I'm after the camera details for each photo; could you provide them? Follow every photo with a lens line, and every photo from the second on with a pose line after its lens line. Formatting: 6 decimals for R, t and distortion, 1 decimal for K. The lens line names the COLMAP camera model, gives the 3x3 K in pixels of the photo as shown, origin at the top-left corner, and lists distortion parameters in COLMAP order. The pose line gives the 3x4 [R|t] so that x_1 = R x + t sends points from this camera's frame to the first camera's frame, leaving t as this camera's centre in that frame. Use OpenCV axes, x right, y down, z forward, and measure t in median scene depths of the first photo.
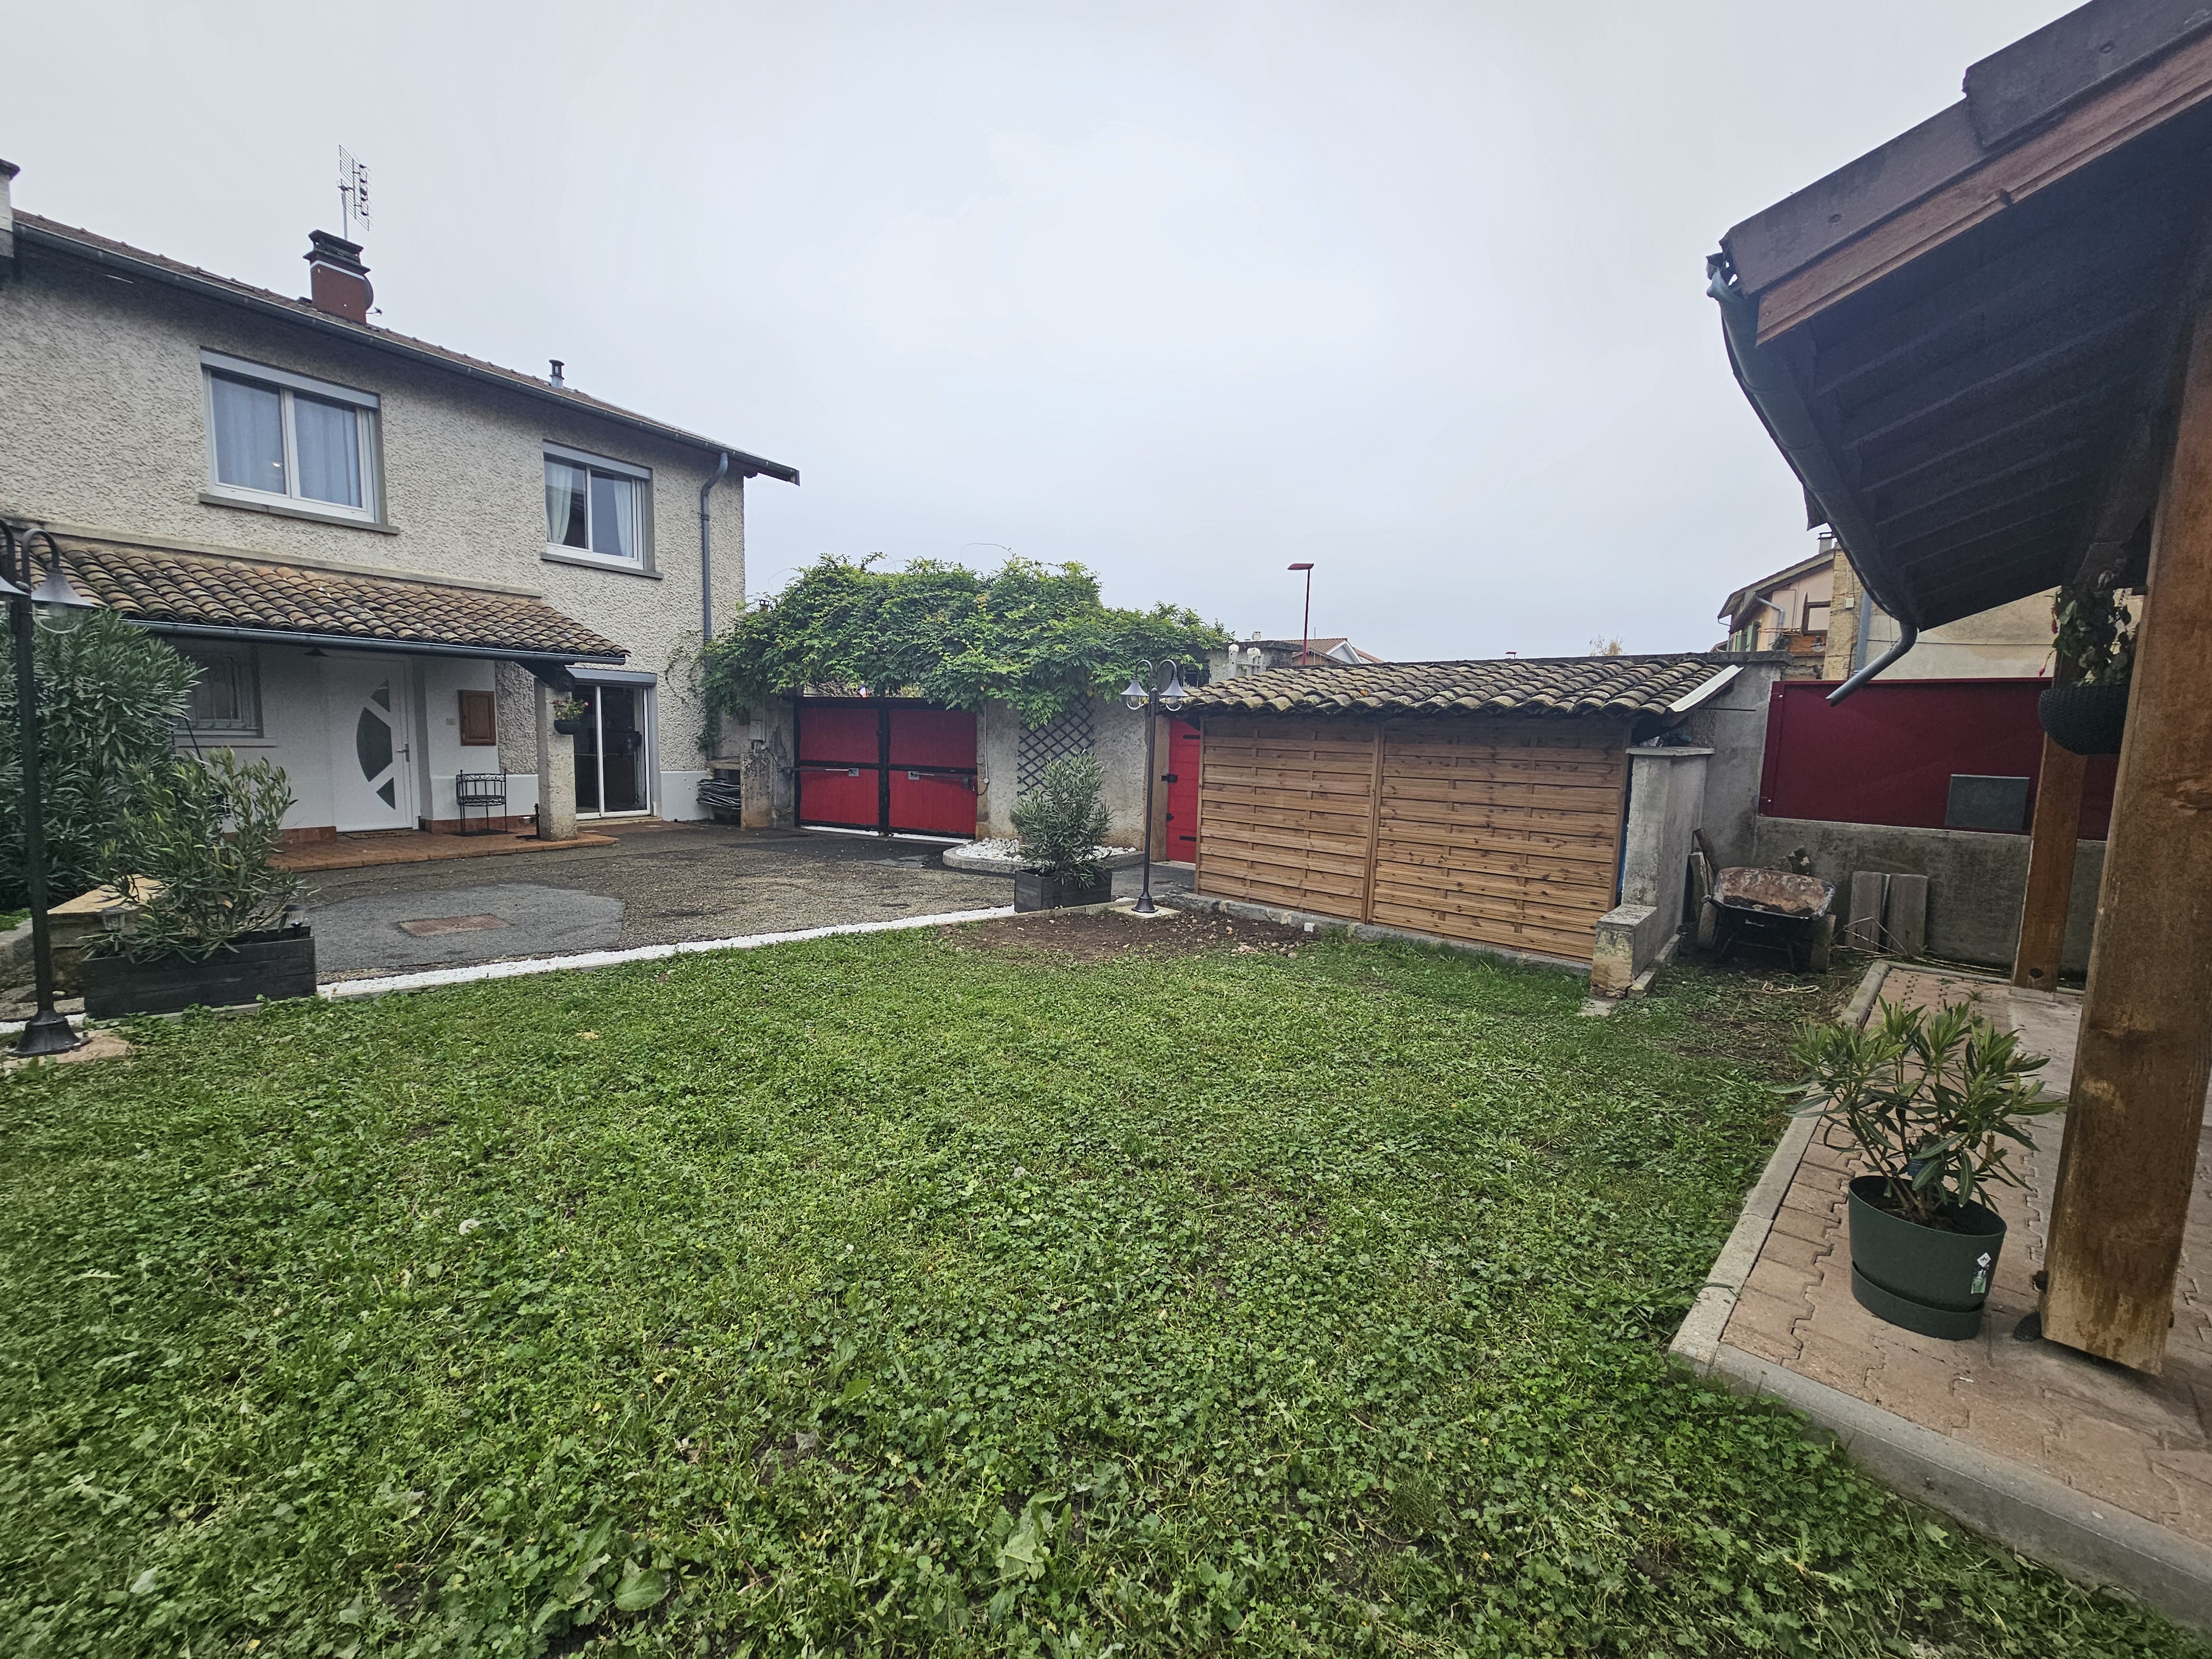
lens RADIAL K [[895.0, 0, 1111.7], [0, 895.0, 823.1], [0, 0, 1]] dist [0.003655, -0.001622]
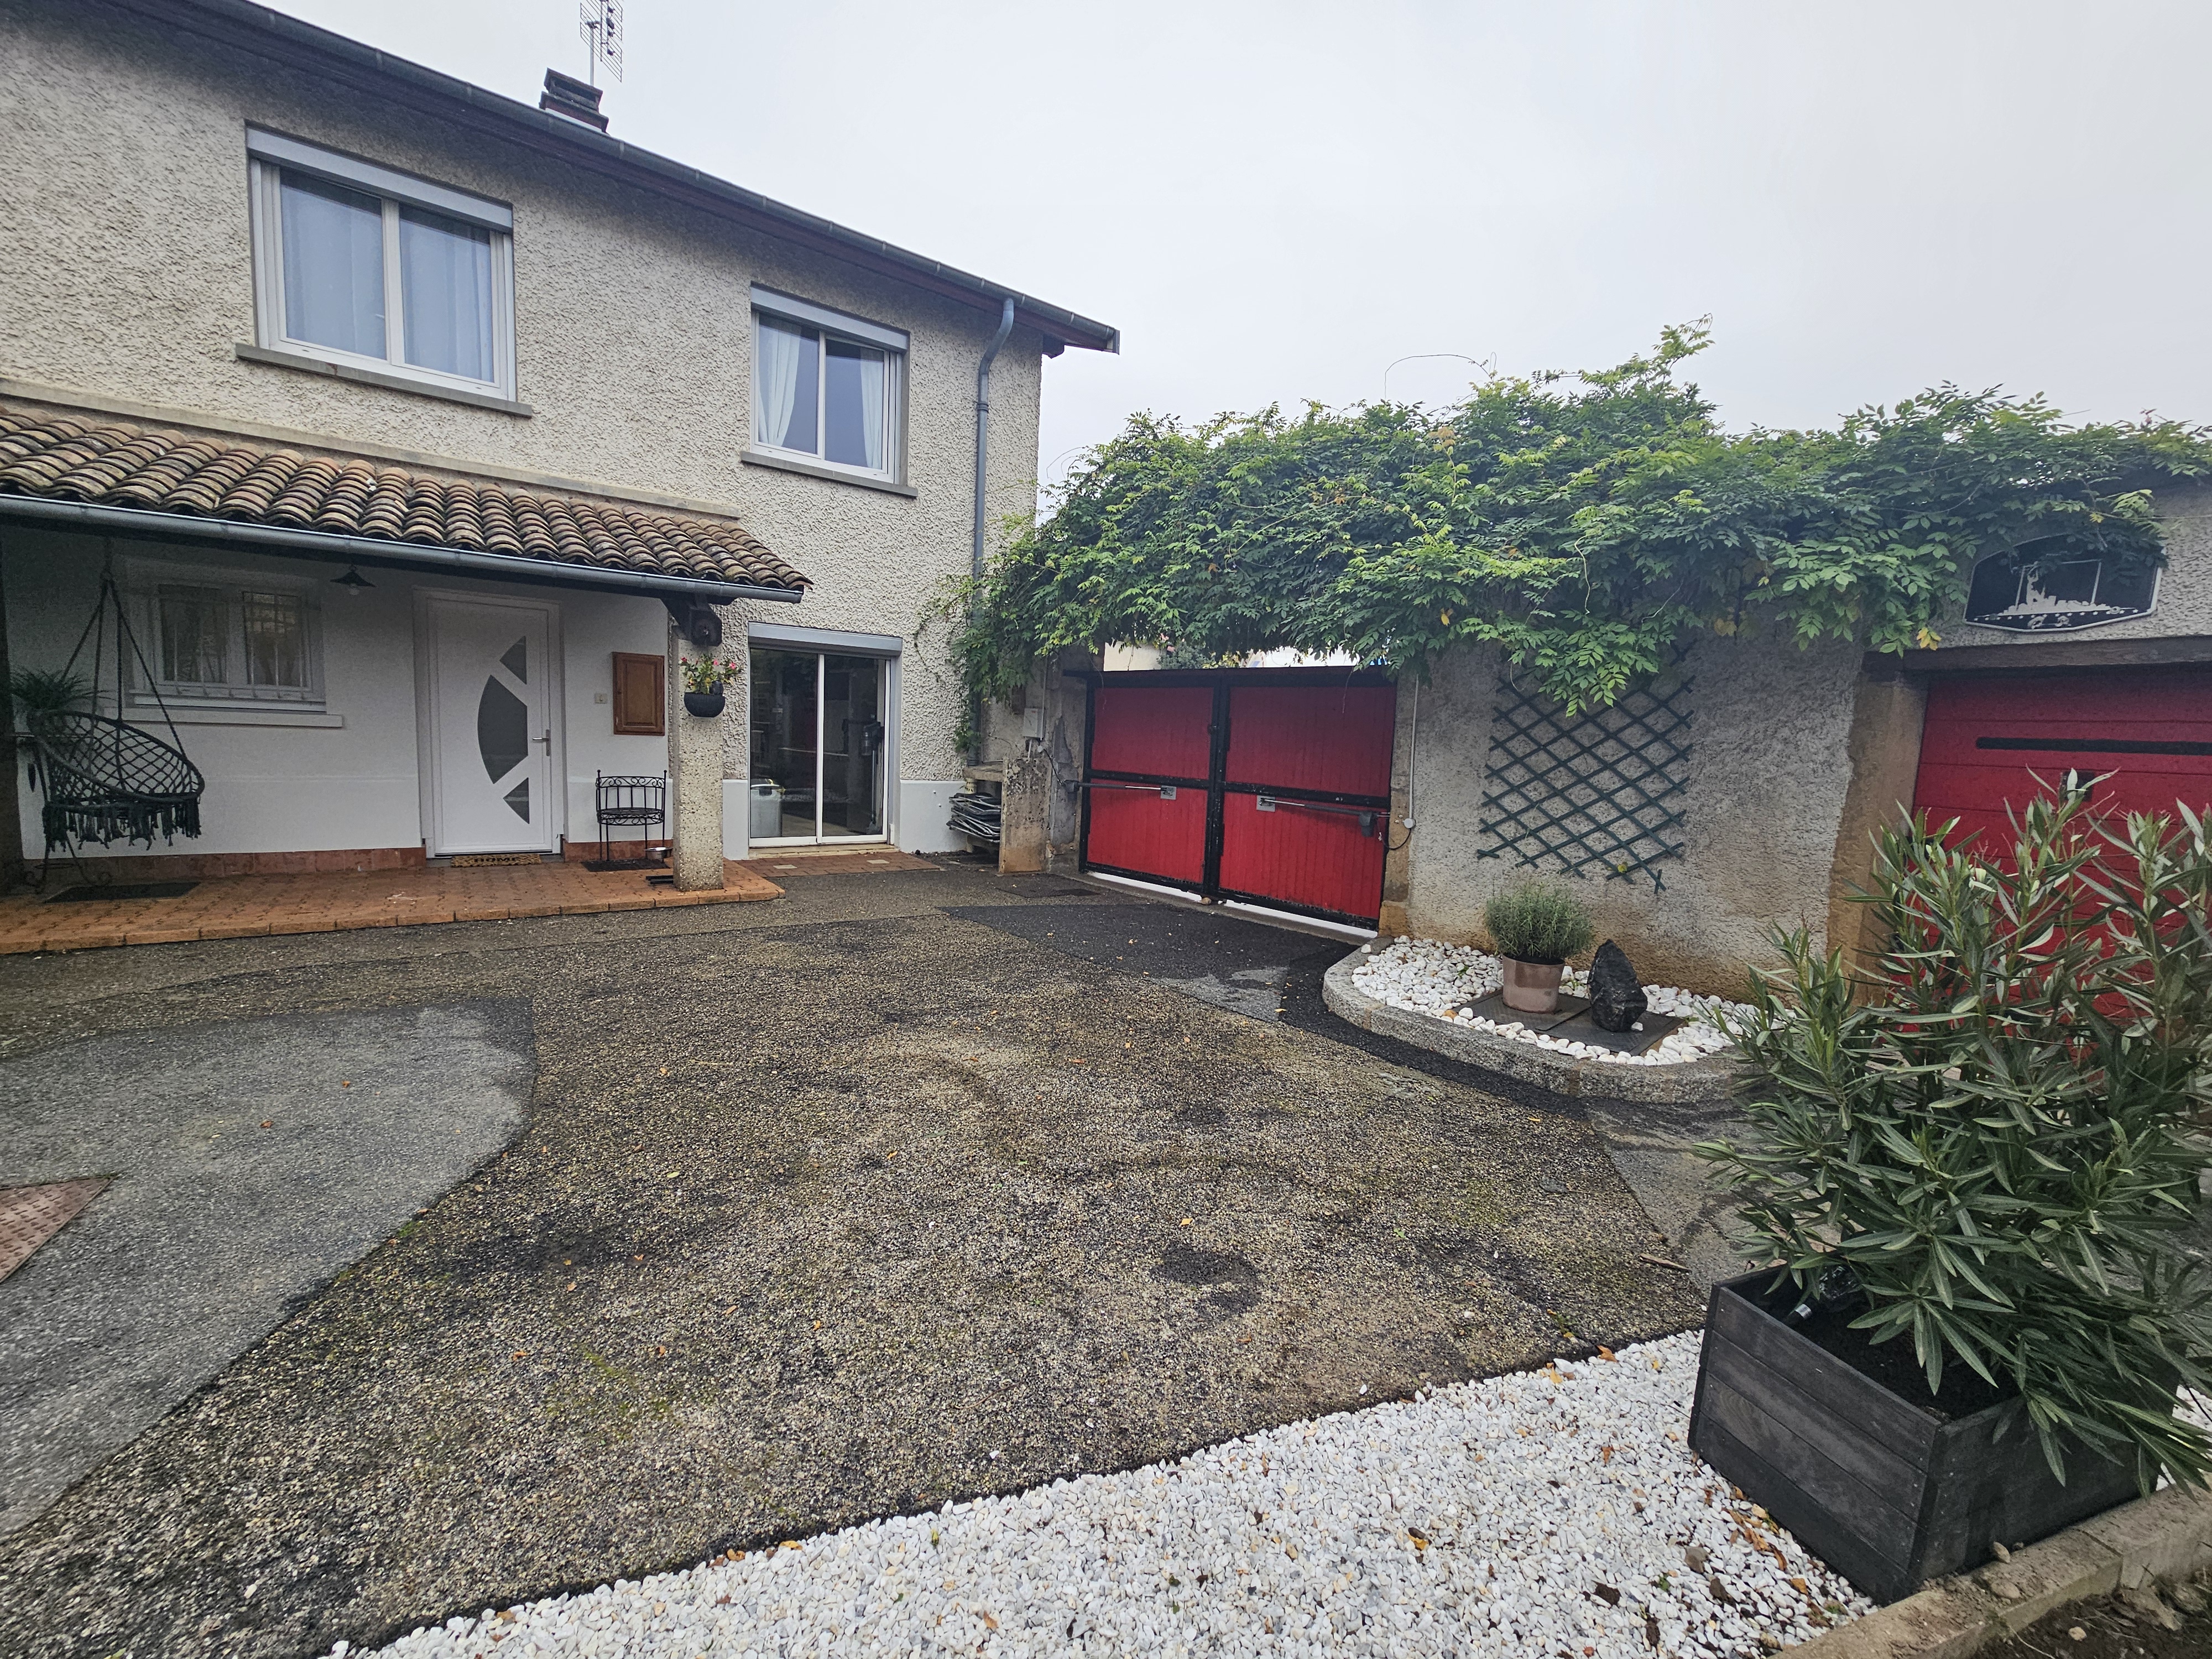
lens RADIAL K [[895.0, 0, 1118.0], [0, 895.0, 827.3], [0, 0, 1]] dist [0.003655, -0.001622]
pose [[0.932280, 0.055107, -0.357517, -0.118446], [-0.057513, 0.998337, 0.003906, -0.039562], [0.357137, 0.016920, 0.933899, 0.490090]]
